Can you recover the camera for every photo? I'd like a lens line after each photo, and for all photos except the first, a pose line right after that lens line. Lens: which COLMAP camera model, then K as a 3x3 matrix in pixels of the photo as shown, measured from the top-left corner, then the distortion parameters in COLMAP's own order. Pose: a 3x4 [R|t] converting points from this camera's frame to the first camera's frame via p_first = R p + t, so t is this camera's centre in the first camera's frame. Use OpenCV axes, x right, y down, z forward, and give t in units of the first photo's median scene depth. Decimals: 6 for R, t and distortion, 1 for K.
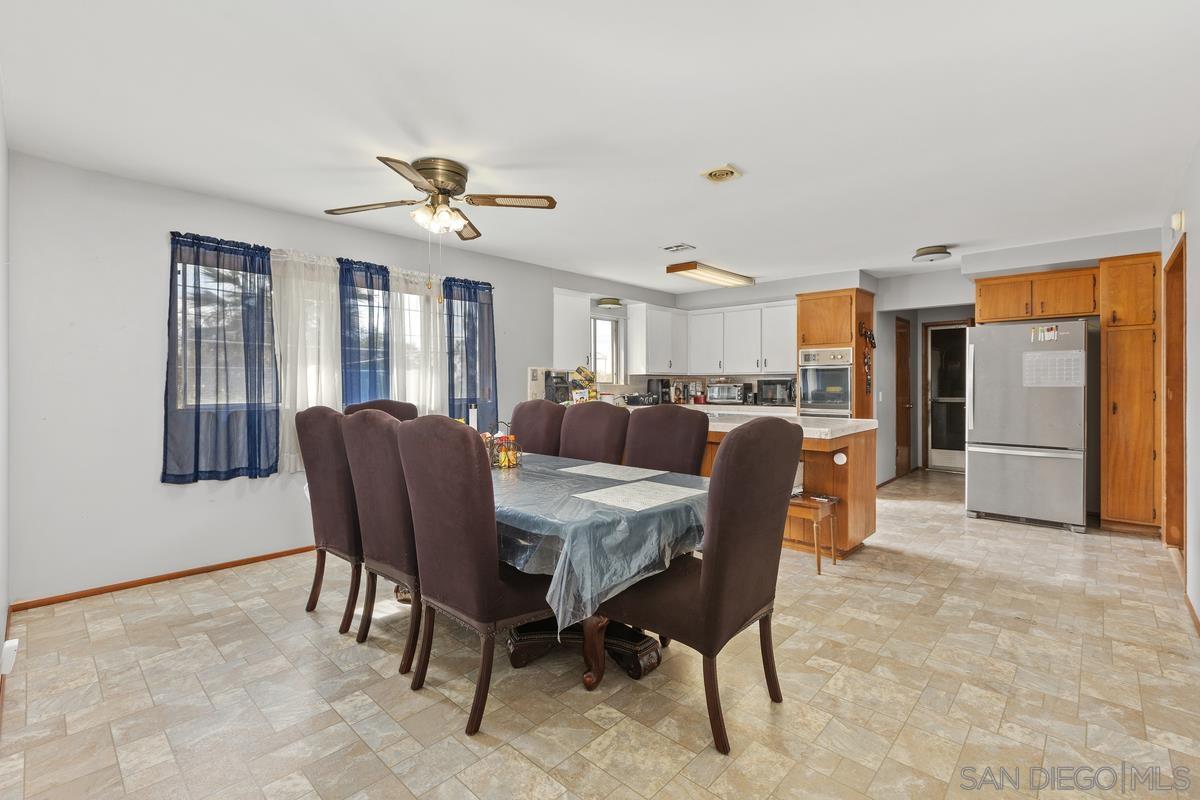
lens RADIAL K [[537.1, 0, 600.3], [0, 537.1, 385.4], [0, 0, 1]] dist [0.000765, -0.000512]
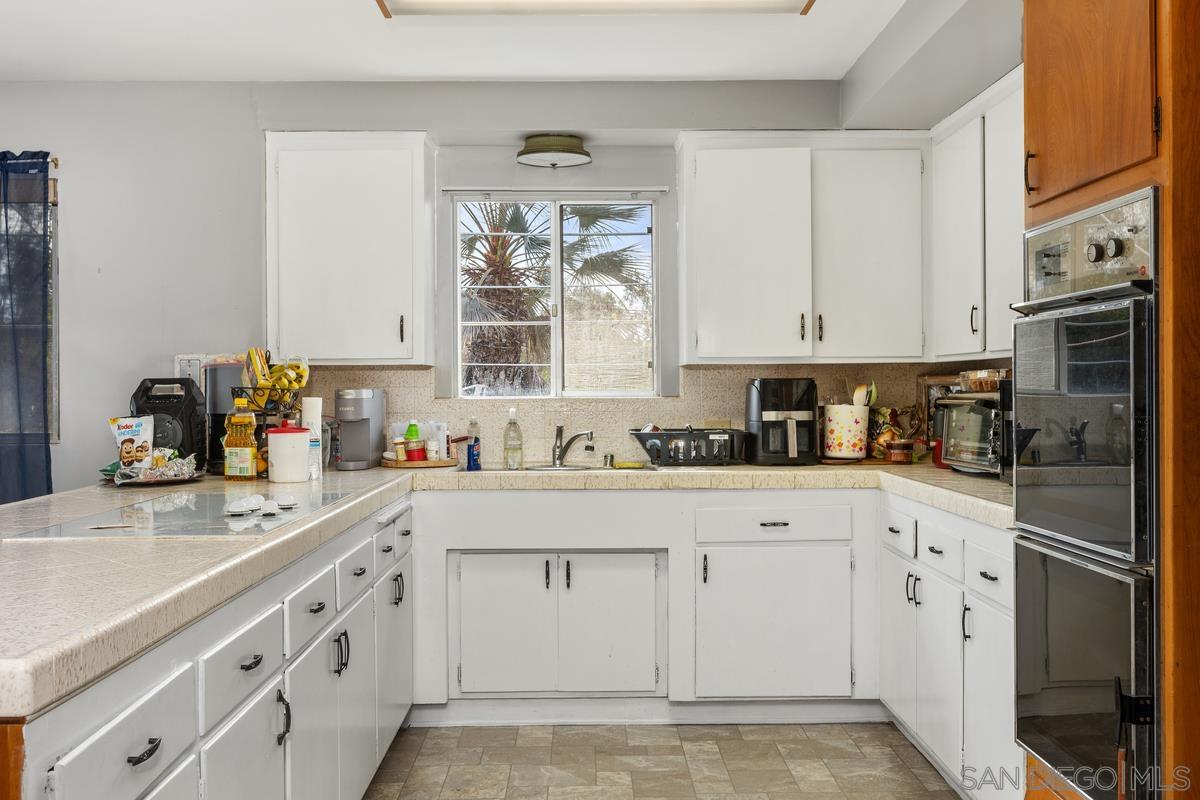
lens RADIAL K [[1087.9, 0, 600.0], [0, 1087.9, 400.0], [0, 0, 1]] dist [-0.001970, 0.001428]
pose [[0.694497, 0.004572, -0.719481, 0.703752], [0.004368, 0.999935, 0.010571, -0.009864], [0.719482, -0.010485, 0.694432, 0.758346]]
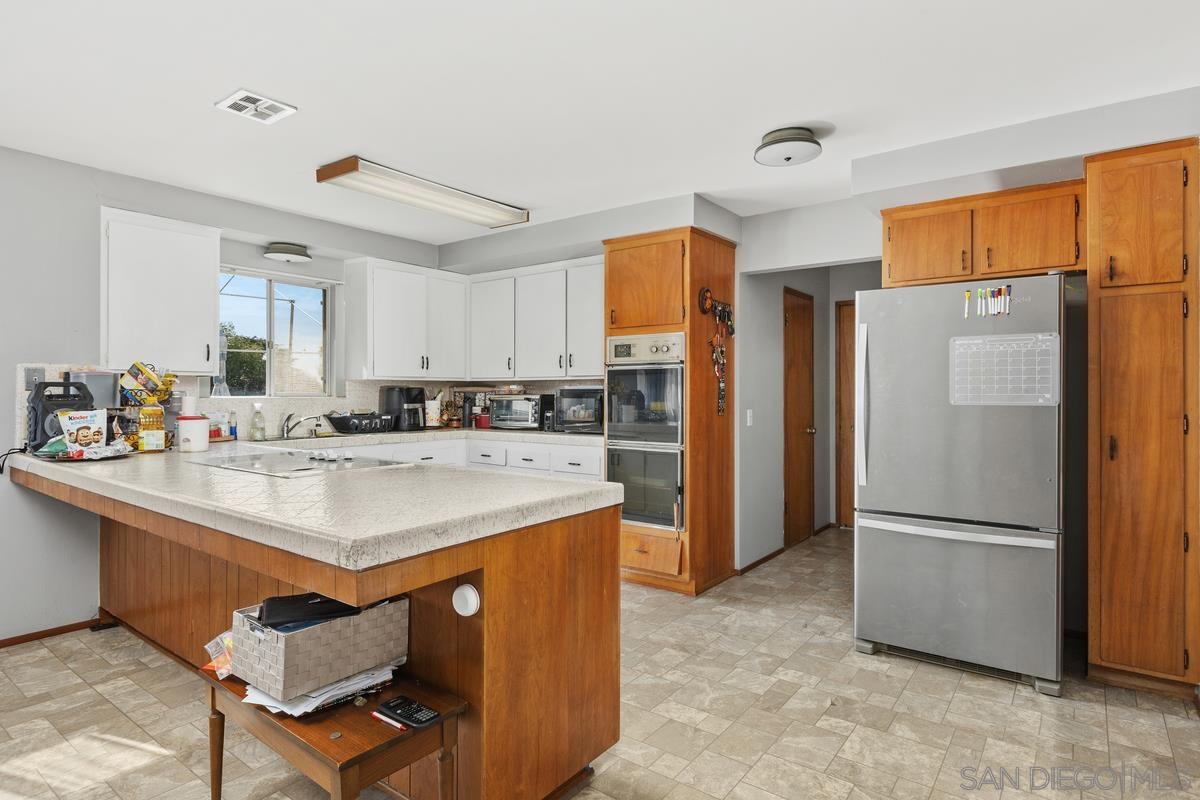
lens RADIAL K [[648.3, 0, 603.1], [0, 648.3, 392.0], [0, 0, 1]] dist [0.001091, -0.000388]
pose [[0.994059, 0.000827, 0.108843, 0.369375], [-0.000581, 0.999997, -0.002293, -0.007944], [-0.108845, 0.002217, 0.994056, 0.397673]]
